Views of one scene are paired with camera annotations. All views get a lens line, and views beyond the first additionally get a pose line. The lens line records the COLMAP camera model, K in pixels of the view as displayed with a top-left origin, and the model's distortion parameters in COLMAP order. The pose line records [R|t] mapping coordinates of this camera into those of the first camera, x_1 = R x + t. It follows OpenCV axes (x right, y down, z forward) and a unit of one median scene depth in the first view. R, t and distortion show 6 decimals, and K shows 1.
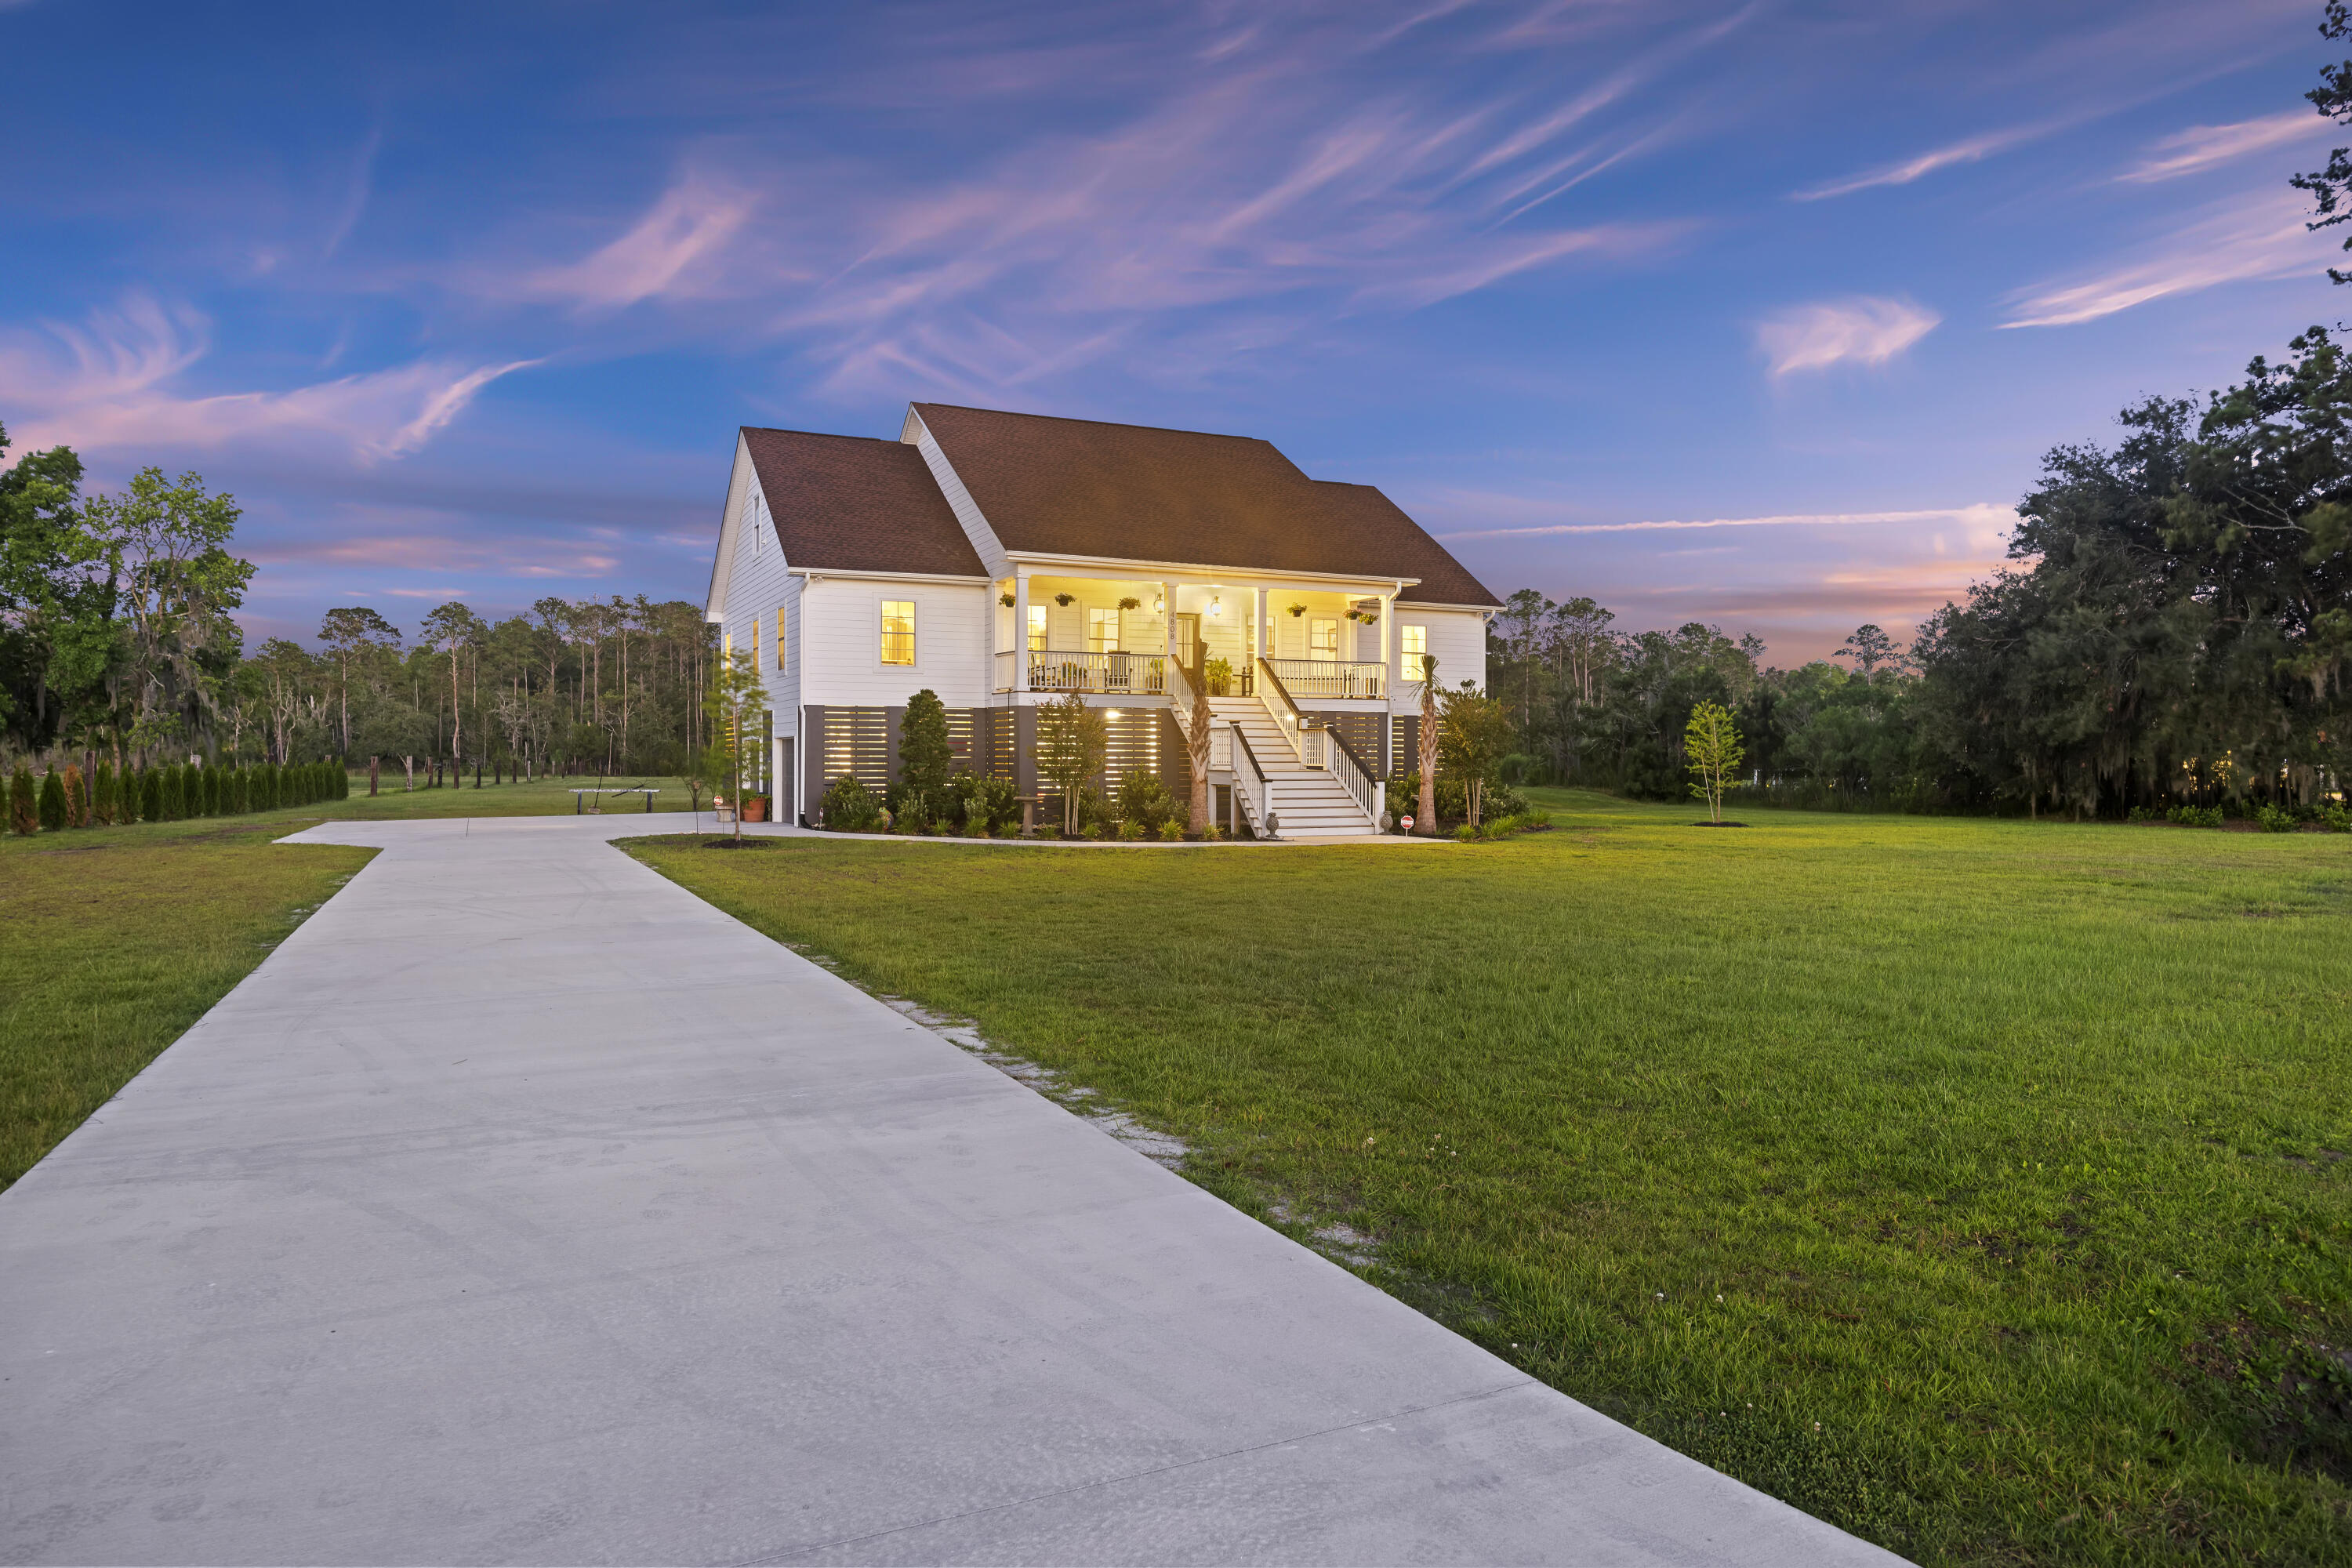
lens RADIAL K [[1533.0, 0, 1176.0], [0, 1533.0, 784.0], [0, 0, 1]] dist [0.002497, 0.002497]
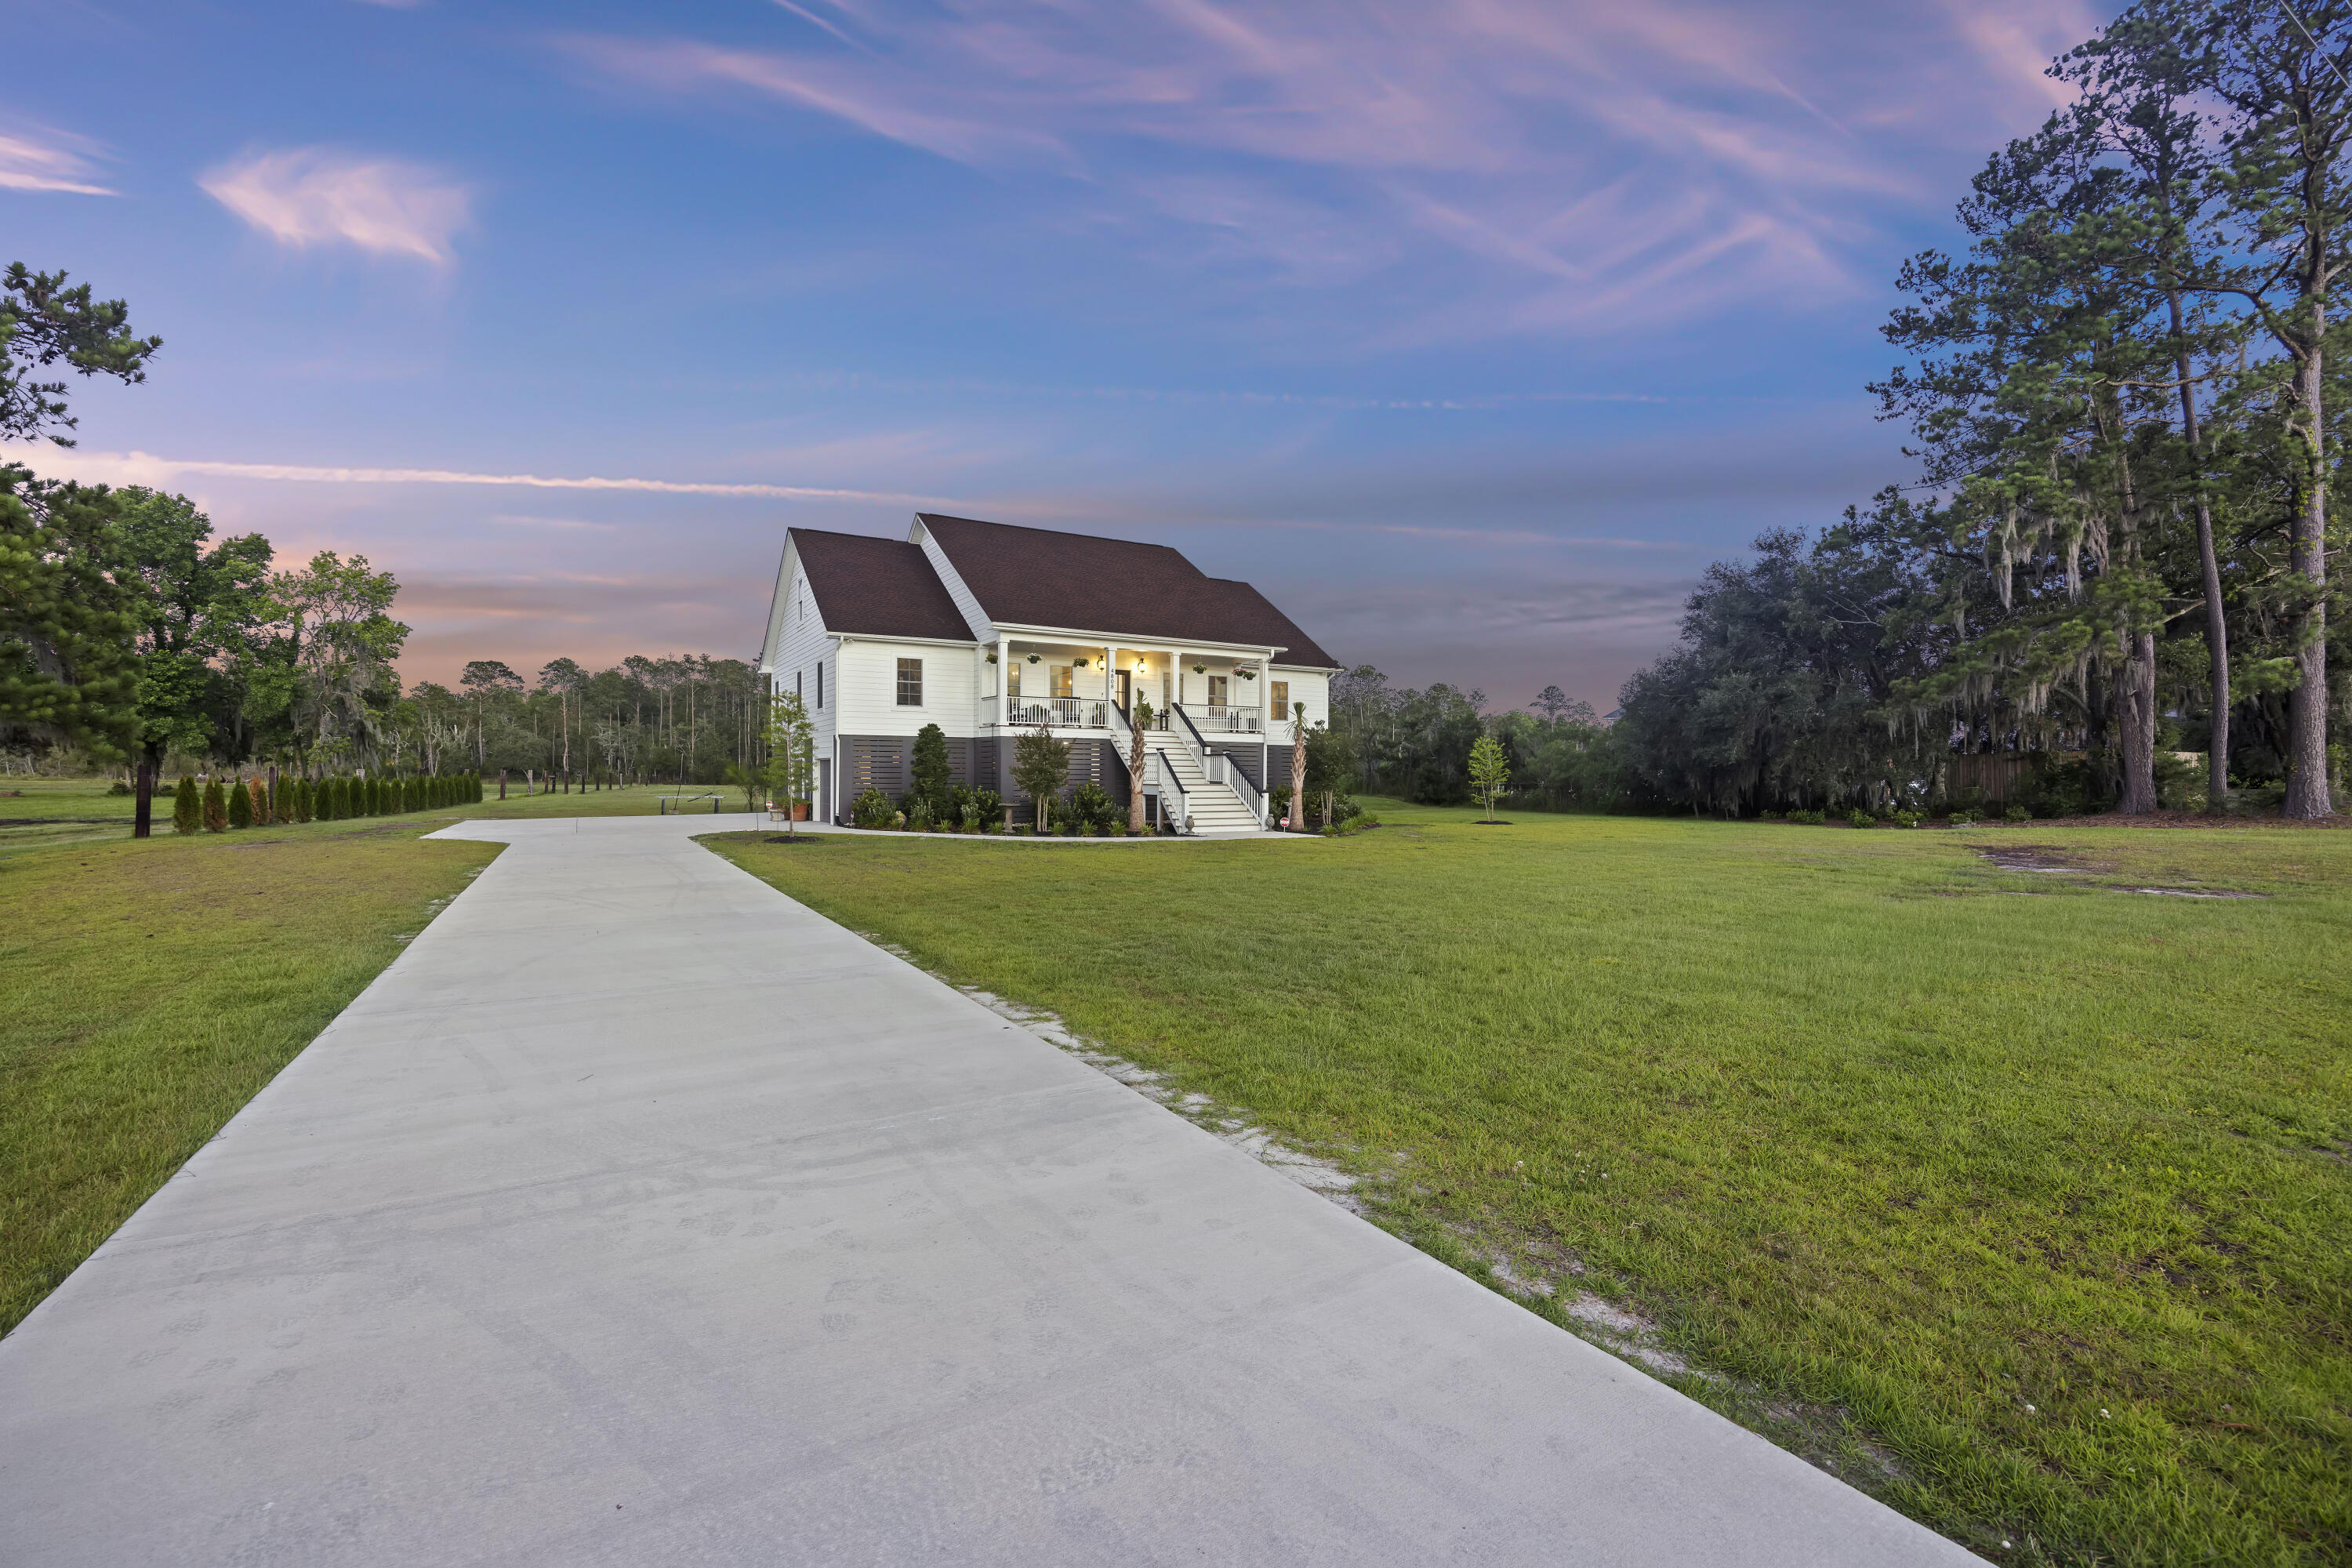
lens RADIAL K [[1049.8, 0, 1178.9], [0, 1049.8, 796.3], [0, 0, 1]] dist [-0.005263, 0.000533]
pose [[0.995838, 0.002047, 0.091114, -0.030086], [-0.002544, 0.999982, 0.005346, -0.003014], [-0.091102, -0.005555, 0.995826, 0.058895]]
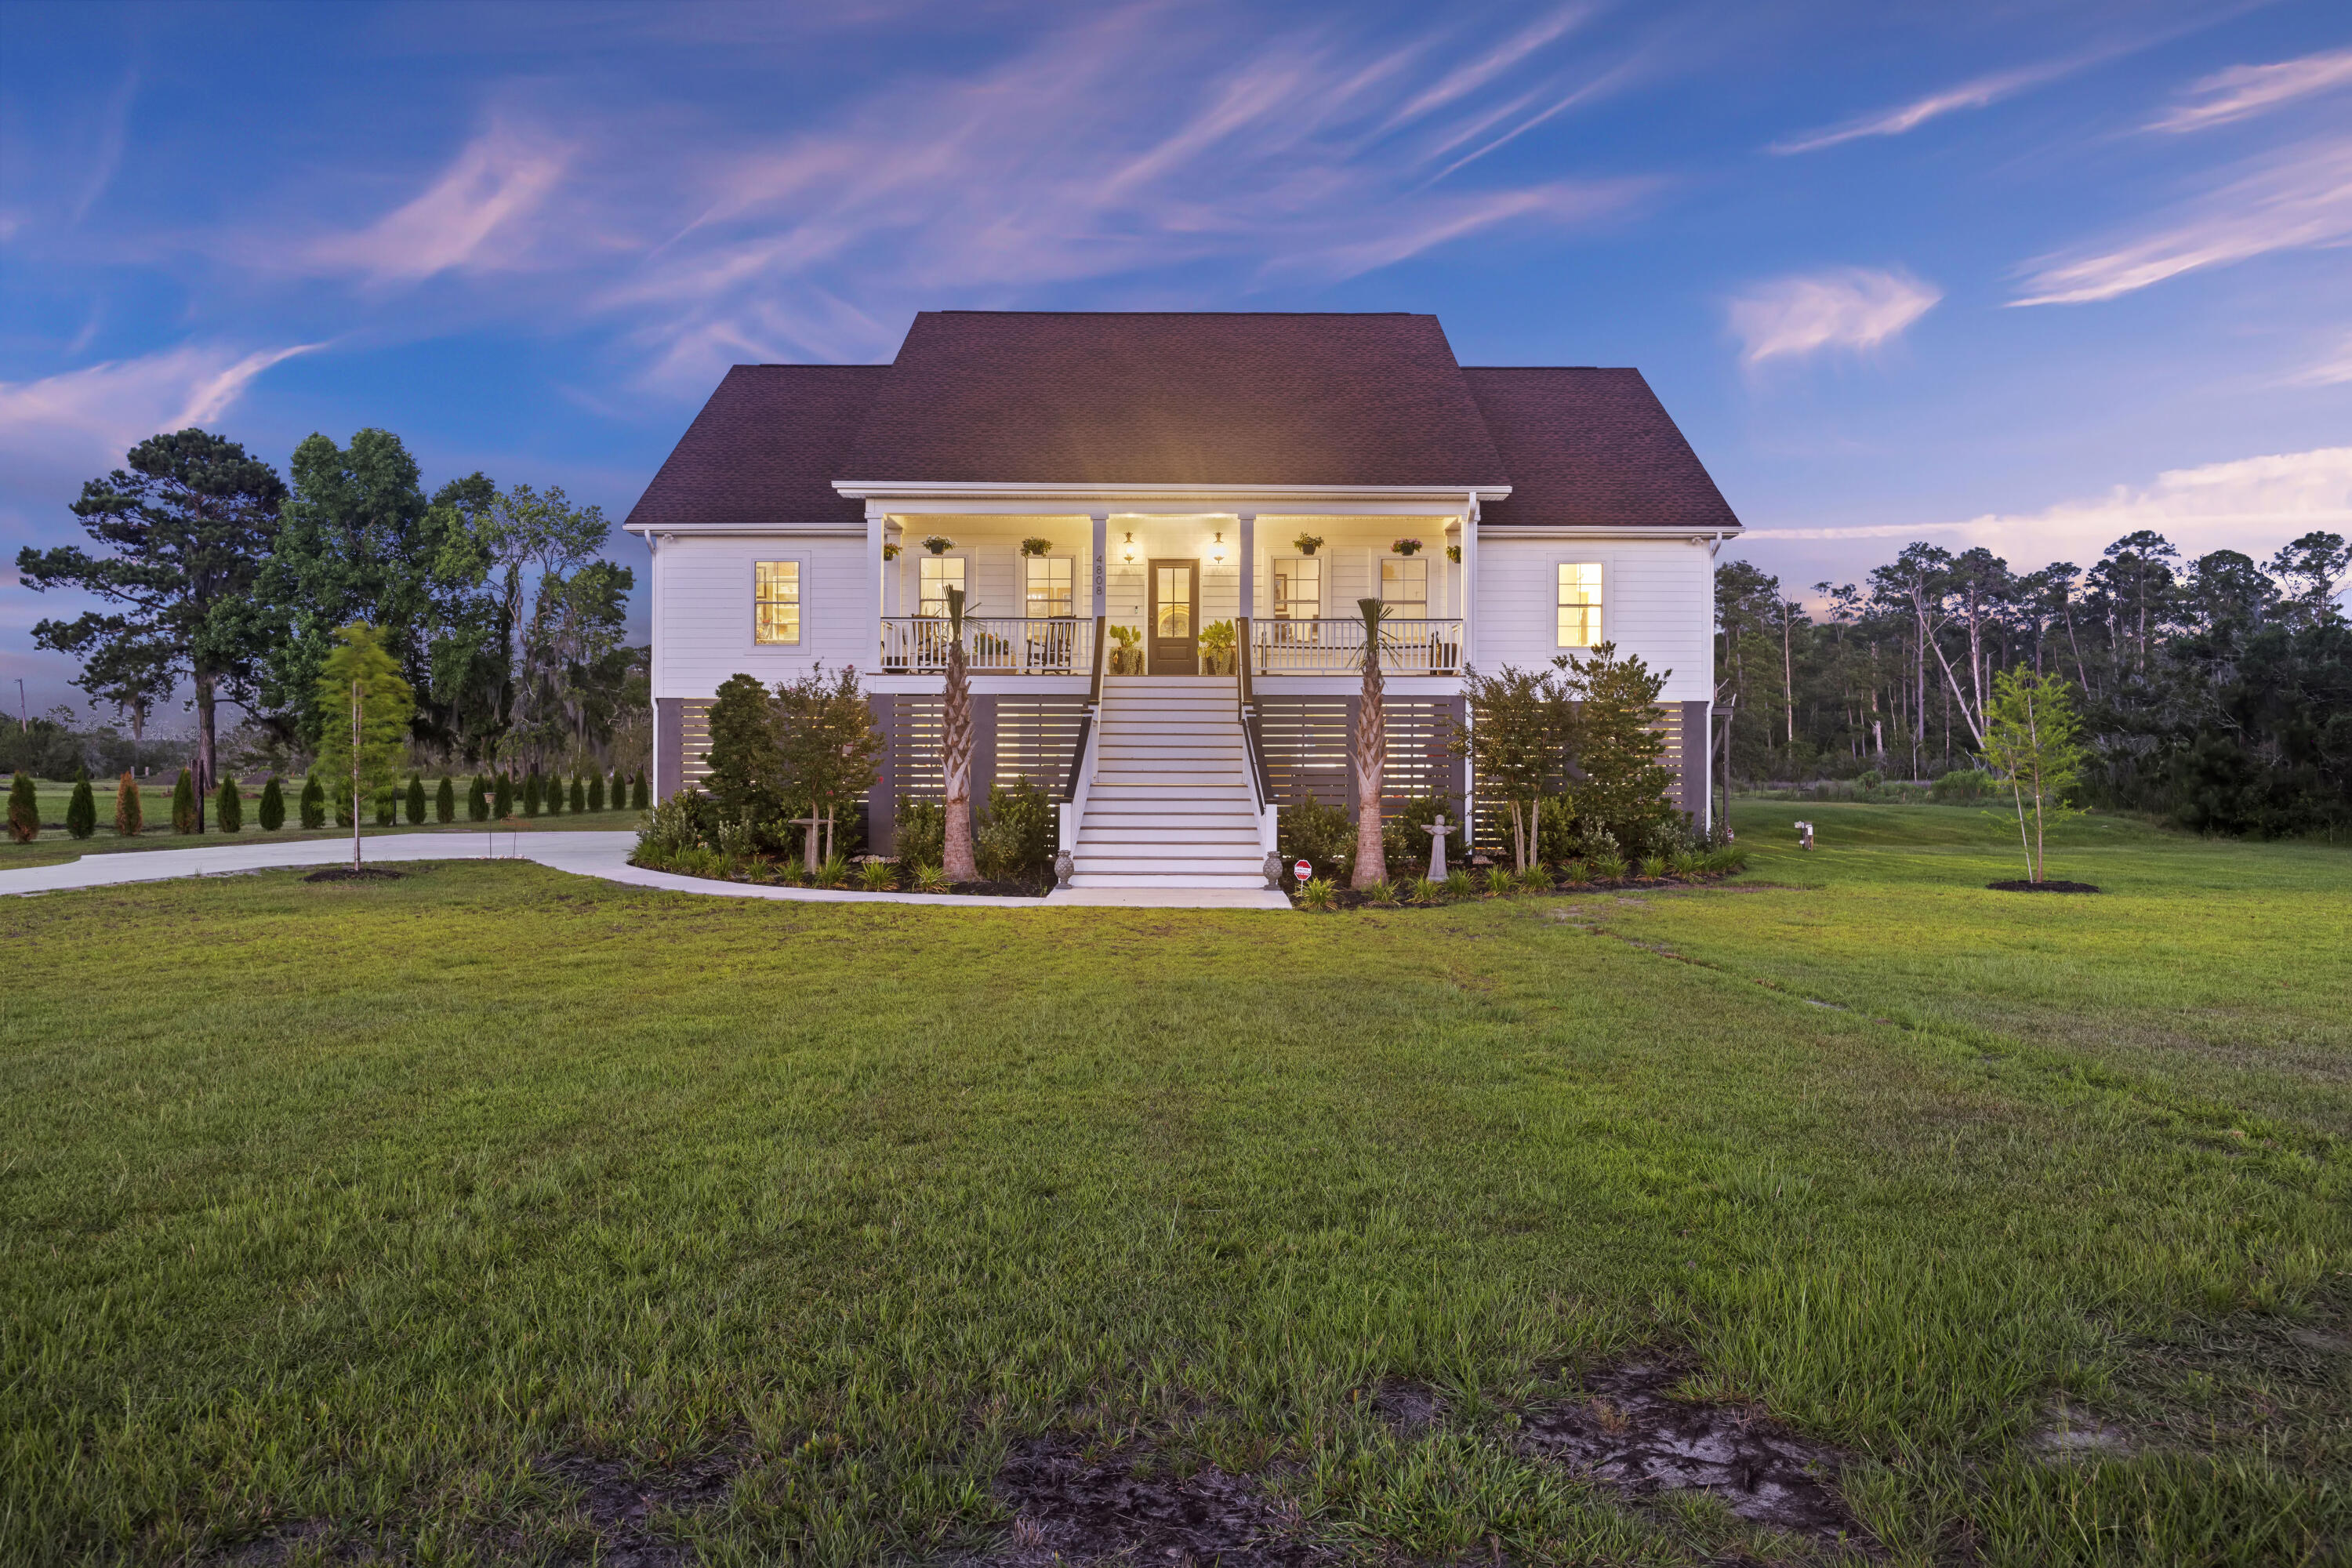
lens RADIAL K [[1624.2, 0, 1176.0], [0, 1624.2, 784.0], [0, 0, 1]] dist [0.038242, 0.000769]
pose [[0.905294, 0.003536, -0.424770, 0.365262], [-0.006856, 0.999957, -0.006287, -0.004844], [0.424730, 0.008604, 0.905279, 0.373483]]
